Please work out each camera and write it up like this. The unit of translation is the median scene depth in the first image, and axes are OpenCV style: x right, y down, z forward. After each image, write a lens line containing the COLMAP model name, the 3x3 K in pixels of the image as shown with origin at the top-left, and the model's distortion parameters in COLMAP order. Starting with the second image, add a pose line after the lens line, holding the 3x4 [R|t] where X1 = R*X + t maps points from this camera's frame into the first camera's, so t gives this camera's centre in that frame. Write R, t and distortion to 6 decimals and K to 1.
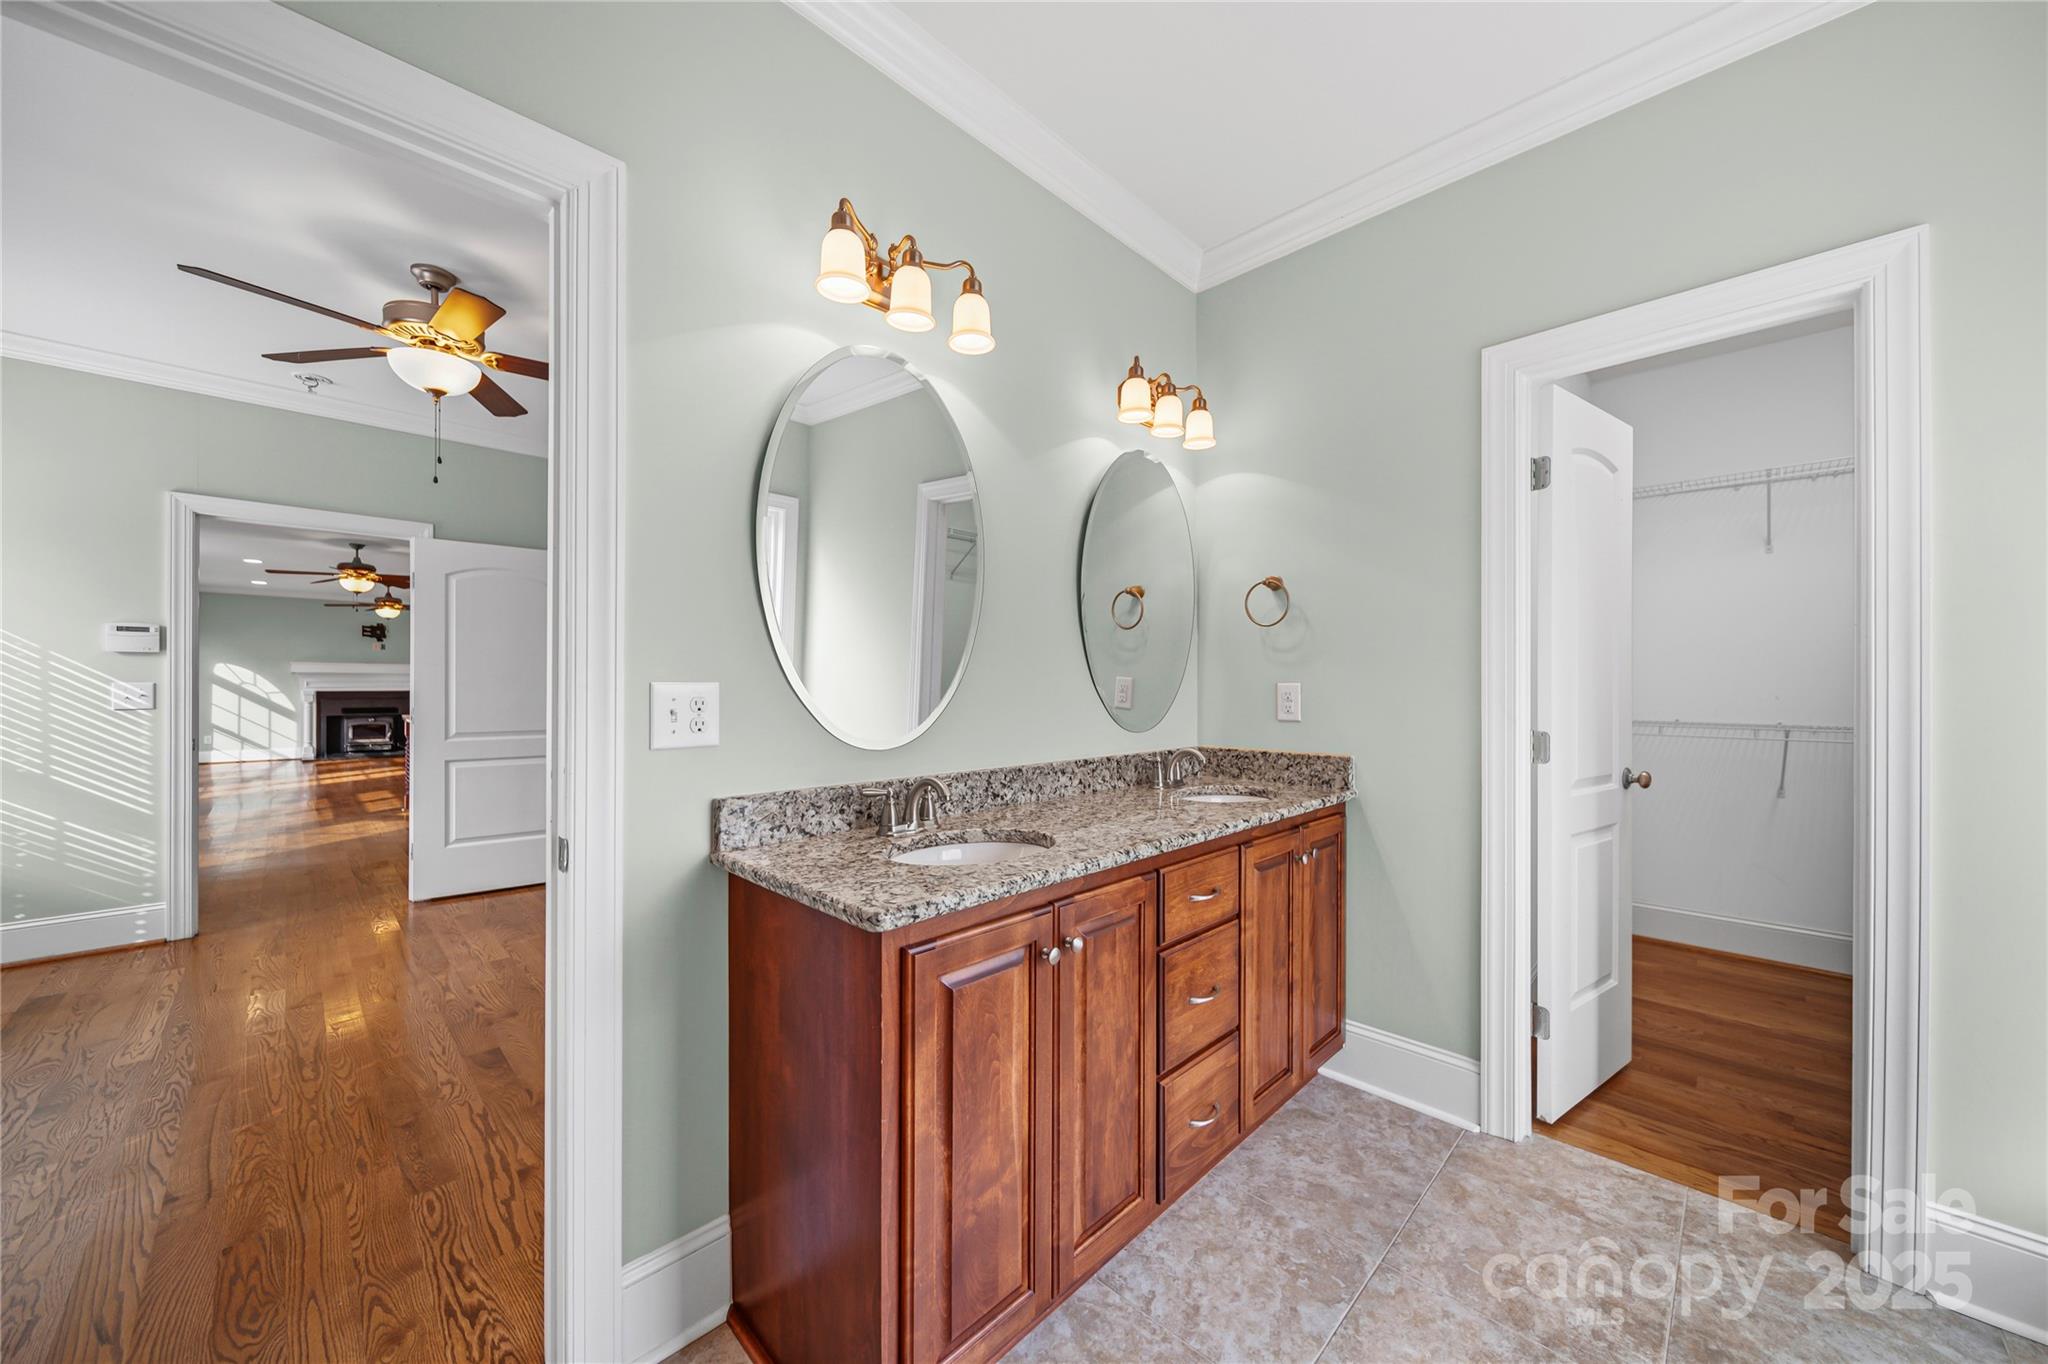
lens RADIAL K [[738.4, 0, 1020.4], [0, 738.4, 686.9], [0, 0, 1]] dist [-0.001018, -0.000510]
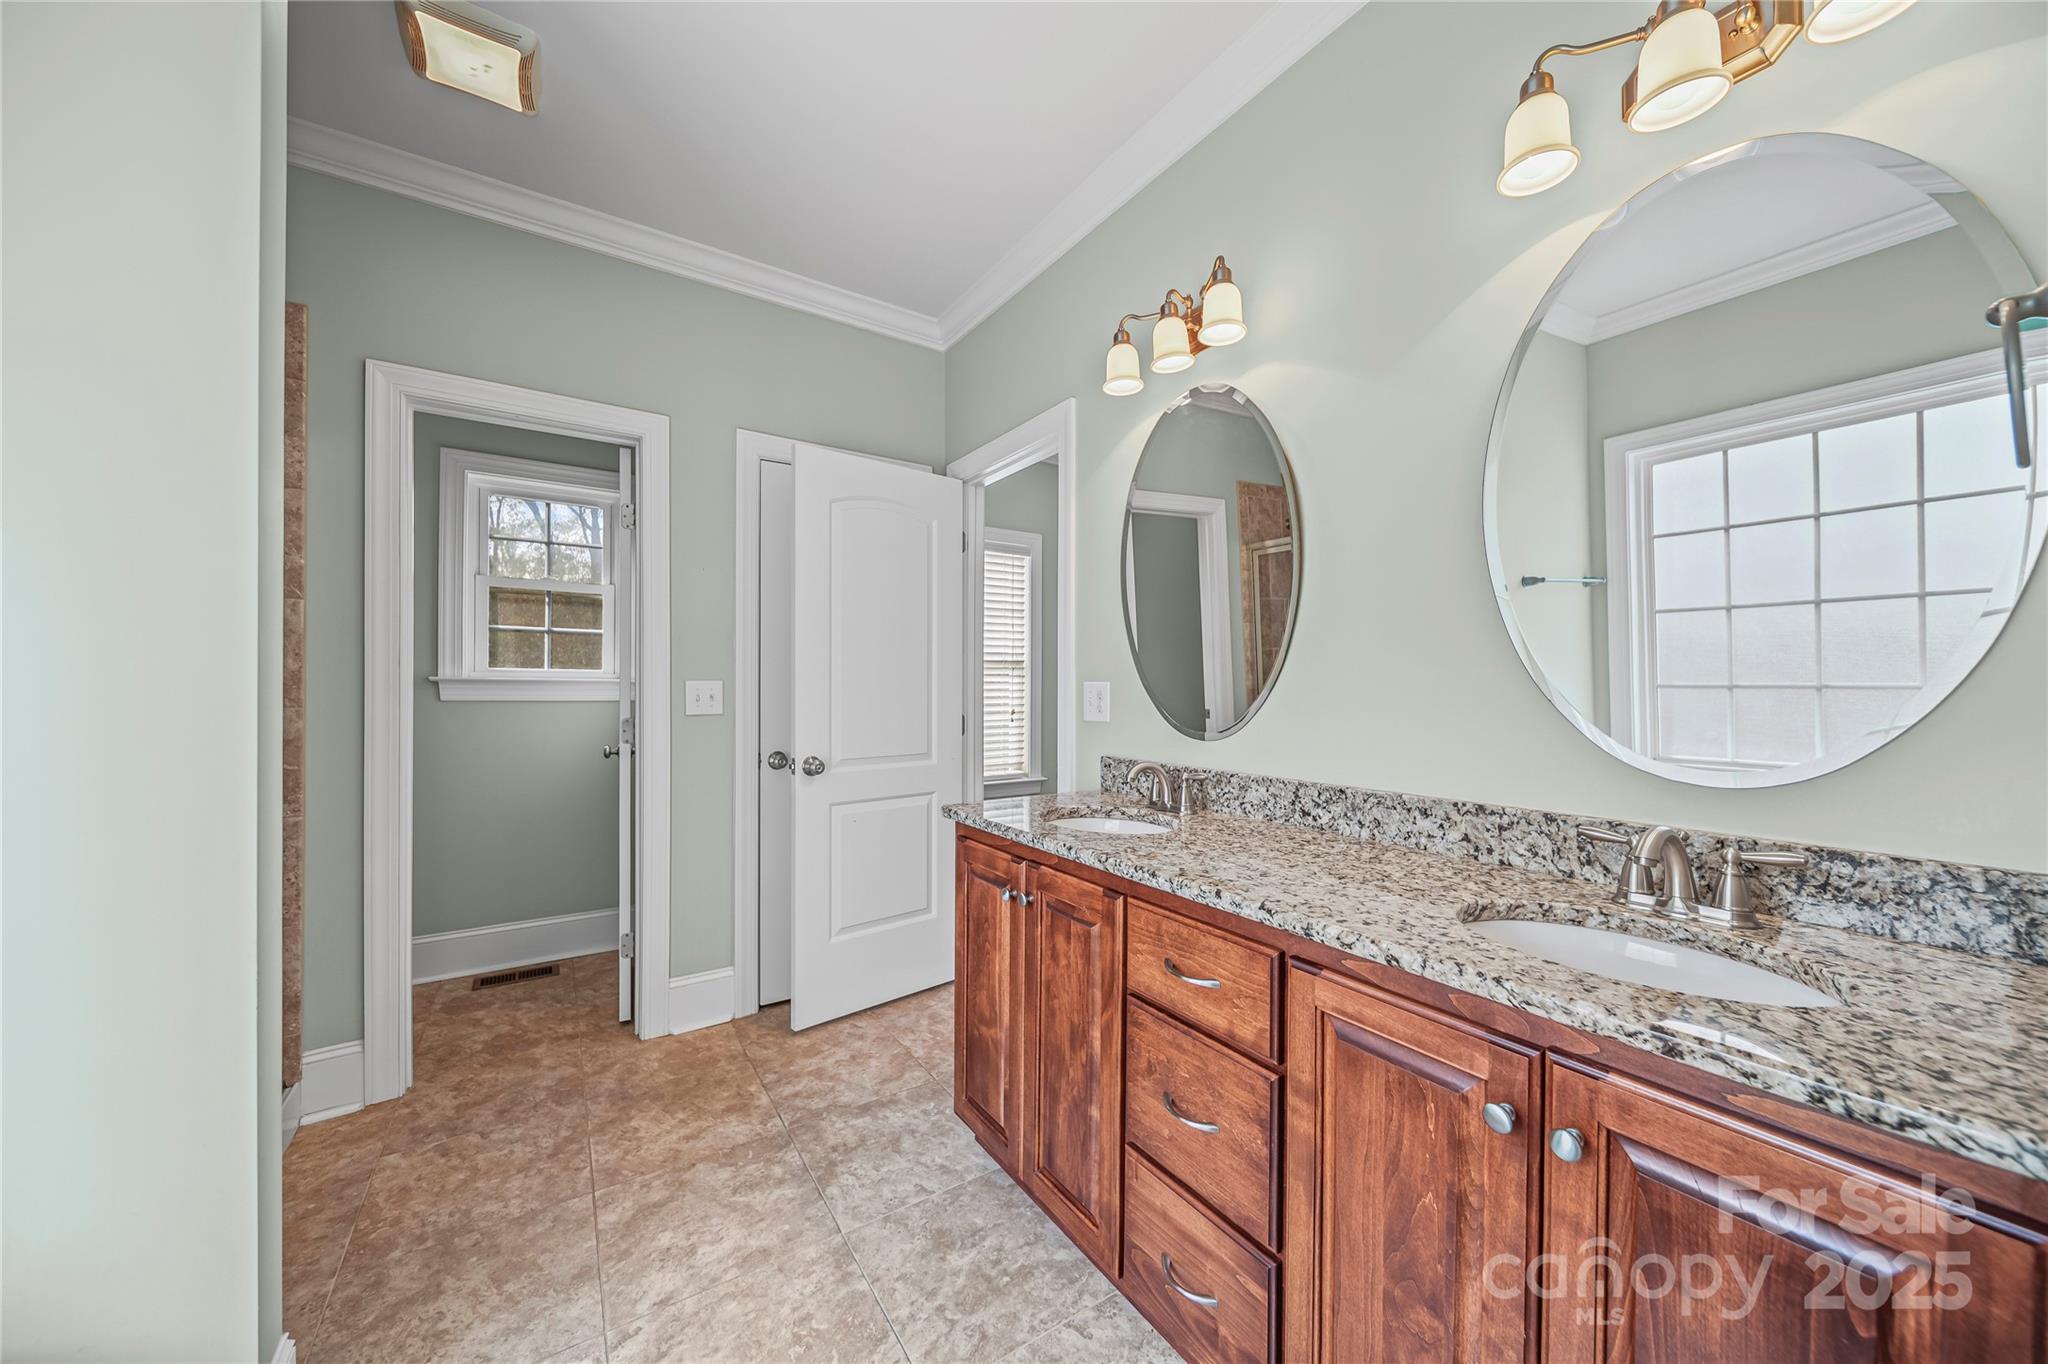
lens RADIAL K [[698.5, 0, 1015.7], [0, 698.5, 685.3], [0, 0, 1]] dist [-0.000771, -0.000040]
pose [[-0.199889, 0.000133, -0.979819, 0.843426], [-0.001333, 0.999999, 0.000408, 0.001323], [0.979818, 0.001388, -0.199888, 0.864025]]
